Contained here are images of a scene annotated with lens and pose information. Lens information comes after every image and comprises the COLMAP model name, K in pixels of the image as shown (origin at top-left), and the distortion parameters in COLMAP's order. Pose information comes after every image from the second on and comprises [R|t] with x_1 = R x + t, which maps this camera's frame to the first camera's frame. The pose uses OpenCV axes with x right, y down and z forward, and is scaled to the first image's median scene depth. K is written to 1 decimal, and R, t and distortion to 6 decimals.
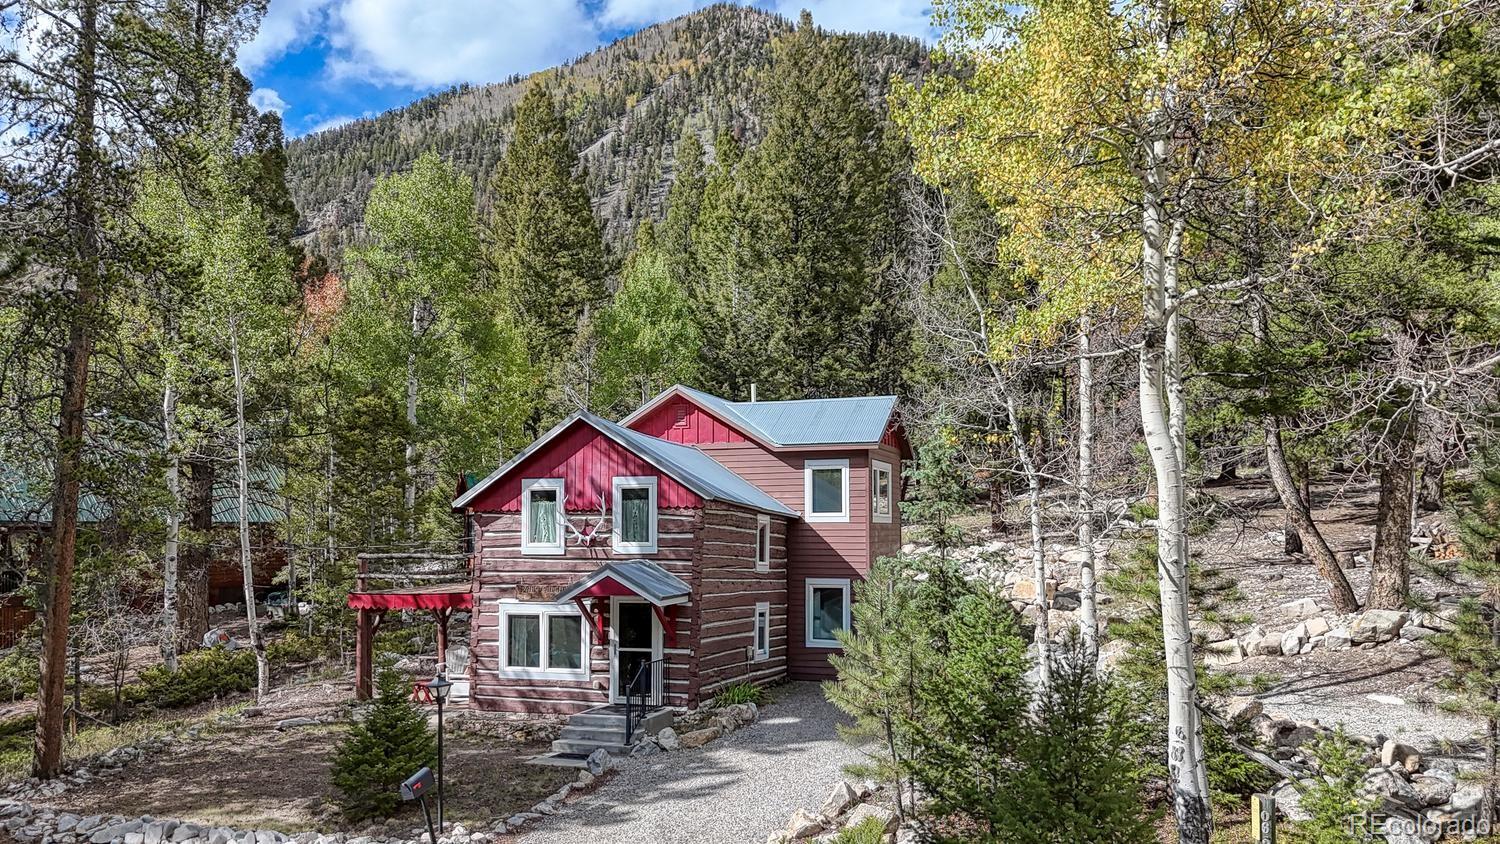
lens RADIAL K [[1103.5, 0, 751.8], [0, 1103.5, 503.1], [0, 0, 1]] dist [0.081093, -0.094851]
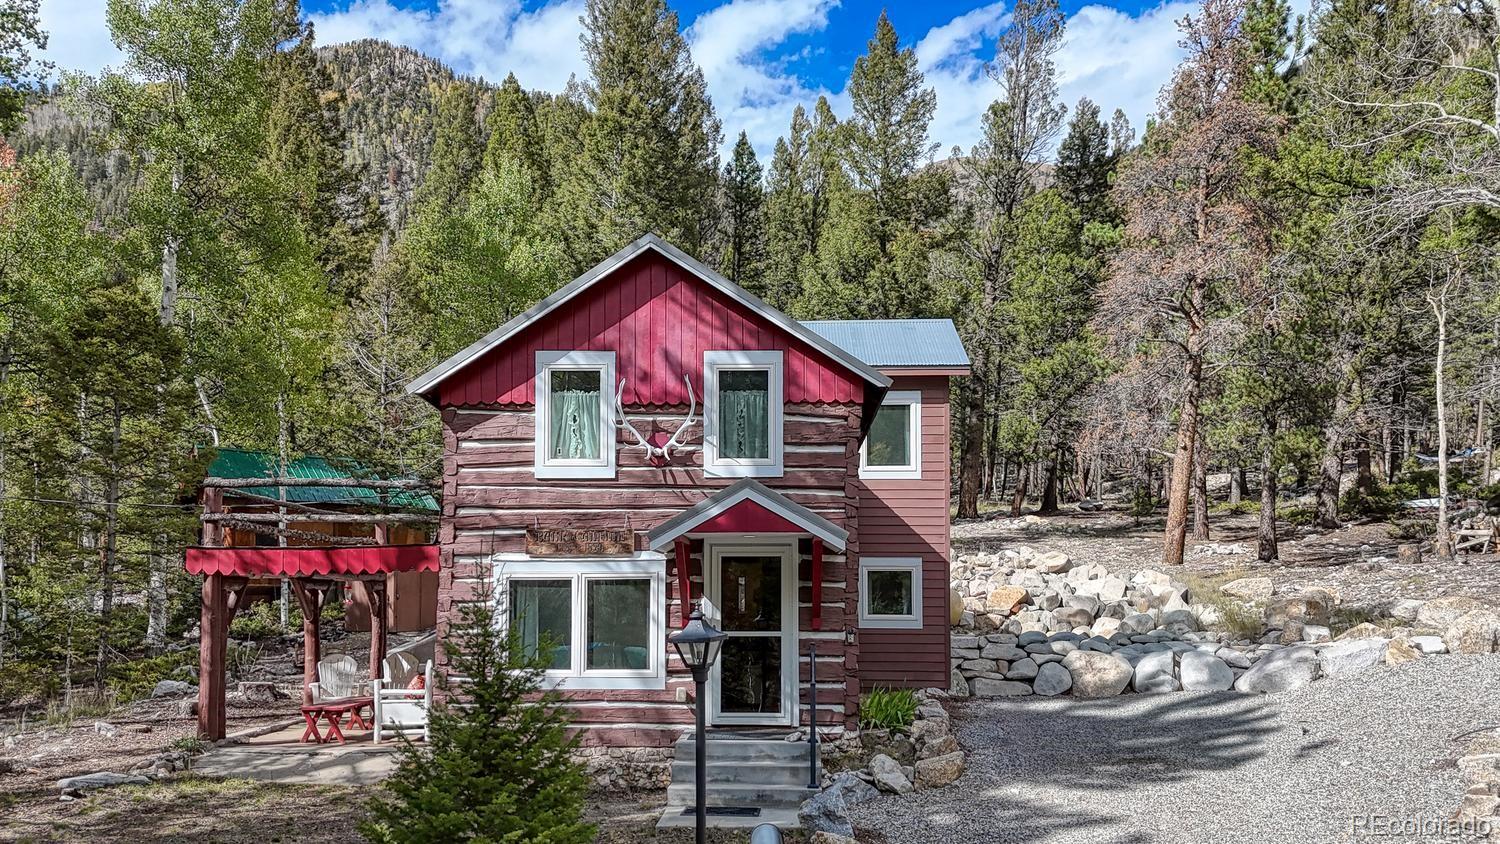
lens RADIAL K [[1126.6, 0, 750.9], [0, 1126.6, 557.3], [0, 0, 1]] dist [0.064615, -0.042692]
pose [[0.957669, 0.017282, 0.287351, -0.273130], [-0.014252, 0.999819, -0.012634, 0.095319], [-0.287518, 0.008004, 0.957742, 0.400589]]
